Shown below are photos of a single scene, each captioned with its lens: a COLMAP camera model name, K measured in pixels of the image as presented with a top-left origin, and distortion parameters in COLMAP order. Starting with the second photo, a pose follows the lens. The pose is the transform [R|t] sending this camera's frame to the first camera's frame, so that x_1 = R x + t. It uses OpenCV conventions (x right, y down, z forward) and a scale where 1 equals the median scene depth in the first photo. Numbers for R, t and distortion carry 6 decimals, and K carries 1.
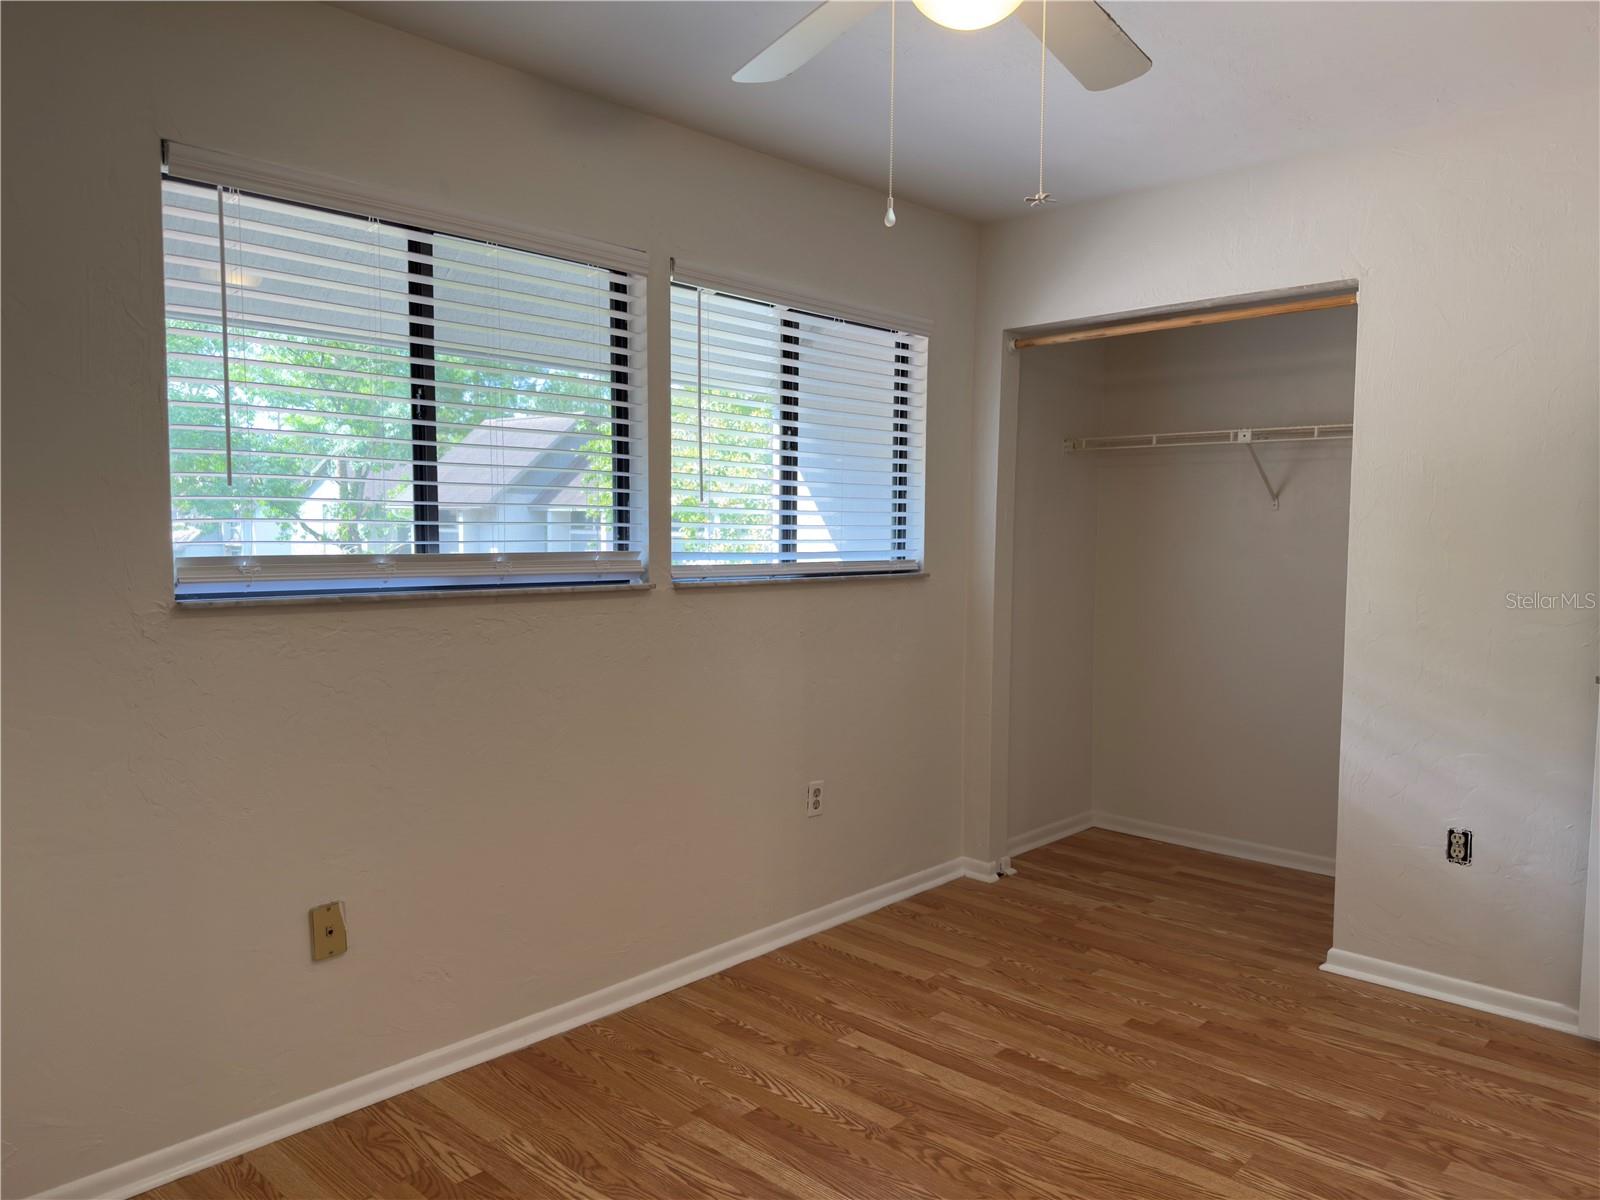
lens RADIAL K [[1128.0, 0, 798.0], [0, 1128.0, 607.2], [0, 0, 1]] dist [0.067336, -0.073448]
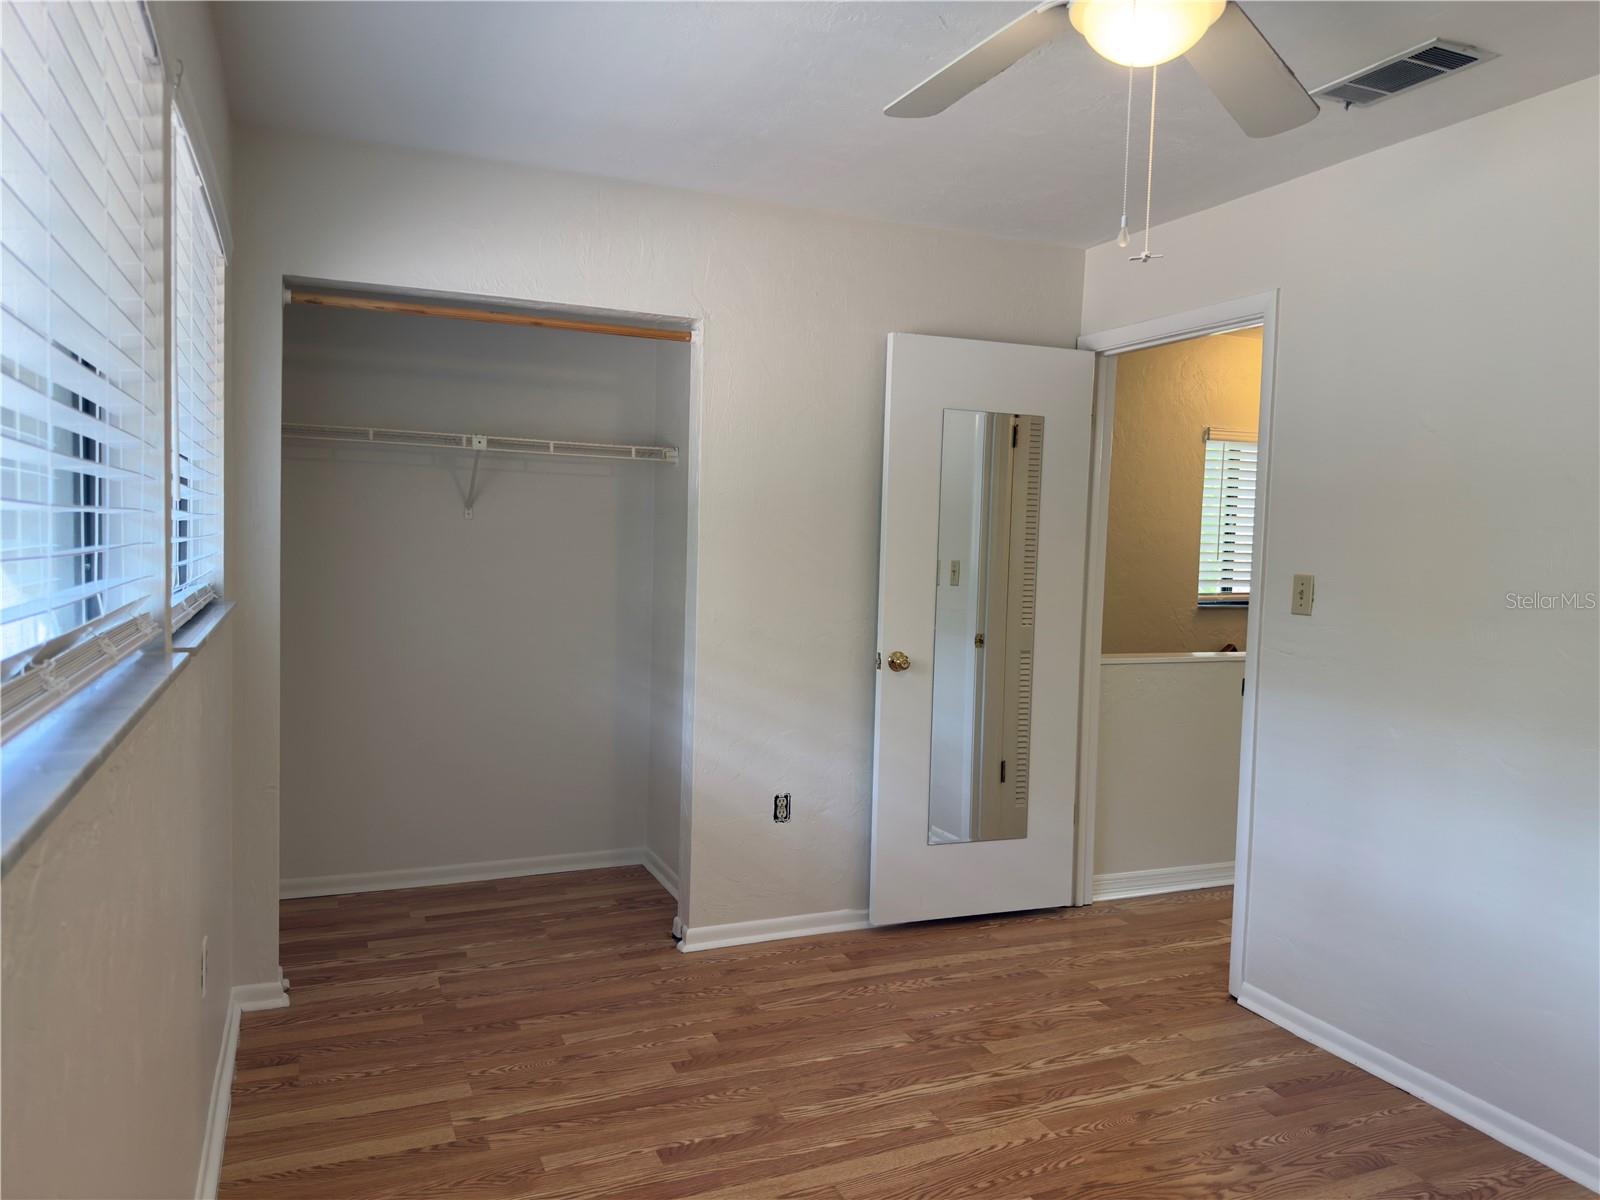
lens RADIAL K [[1128.0, 0, 798.0], [0, 1128.0, 607.2], [0, 0, 1]] dist [0.067336, -0.073448]
pose [[0.418784, -0.056444, 0.906330, -0.459771], [0.047691, 0.998056, 0.040120, -0.047358], [-0.906833, 0.026422, 0.420662, 0.452611]]
